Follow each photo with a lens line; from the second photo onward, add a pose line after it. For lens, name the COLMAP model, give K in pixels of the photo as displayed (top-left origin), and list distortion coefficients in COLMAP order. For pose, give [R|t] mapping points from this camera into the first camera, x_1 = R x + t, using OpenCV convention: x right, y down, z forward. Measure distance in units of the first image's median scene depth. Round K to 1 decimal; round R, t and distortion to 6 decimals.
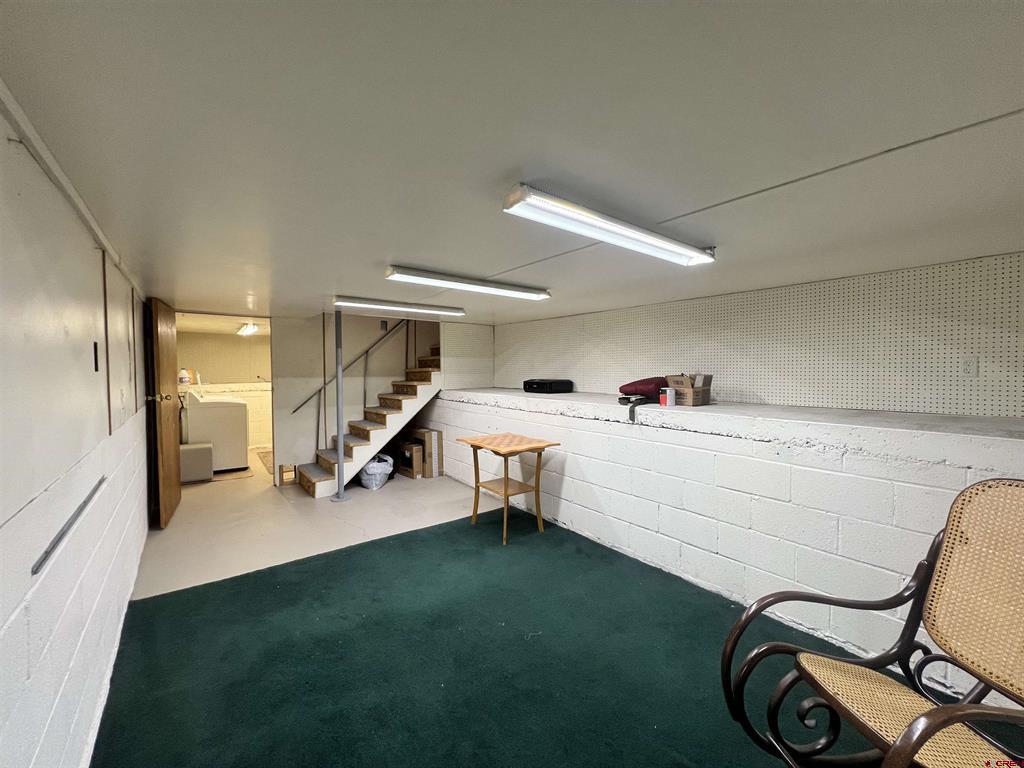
lens RADIAL K [[415.0, 0, 512.0], [0, 415.0, 384.0], [0, 0, 1]] dist [-0.000115, -0.000098]
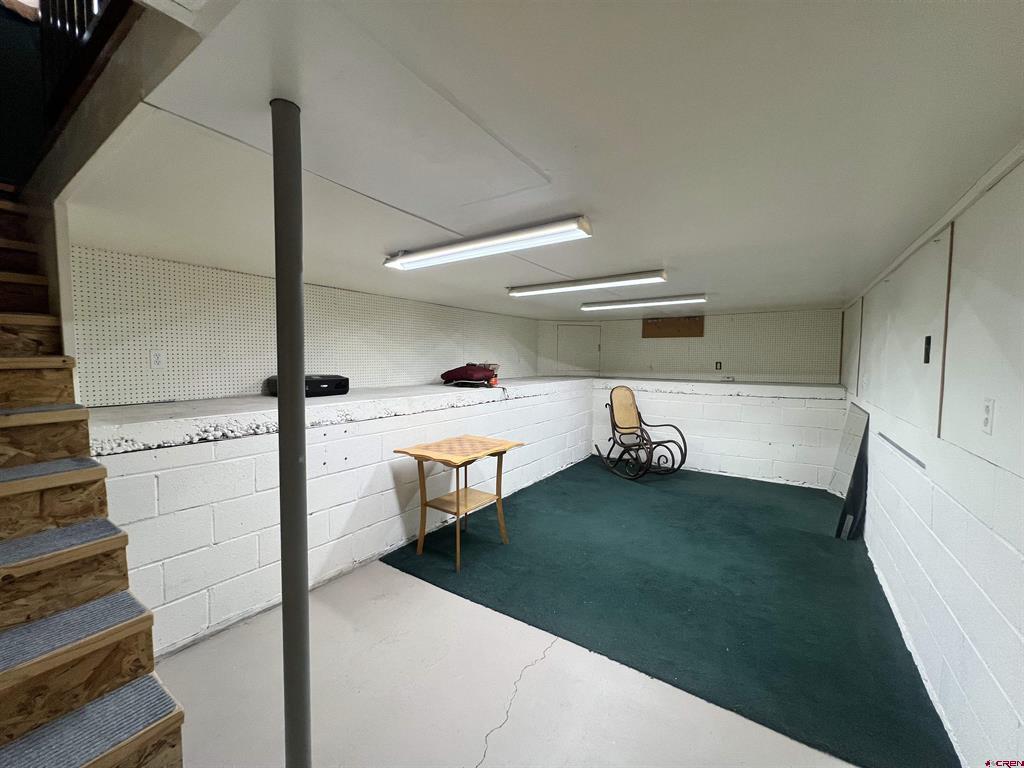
lens RADIAL K [[409.6, 0, 510.4], [0, 409.6, 382.2], [0, 0, 1]] dist [-0.001616, -0.000128]
pose [[-0.305500, -0.052577, 0.950739, -0.851769], [0.033701, 0.997252, 0.065978, -0.044001], [-0.951595, 0.052197, -0.302889, 1.191965]]
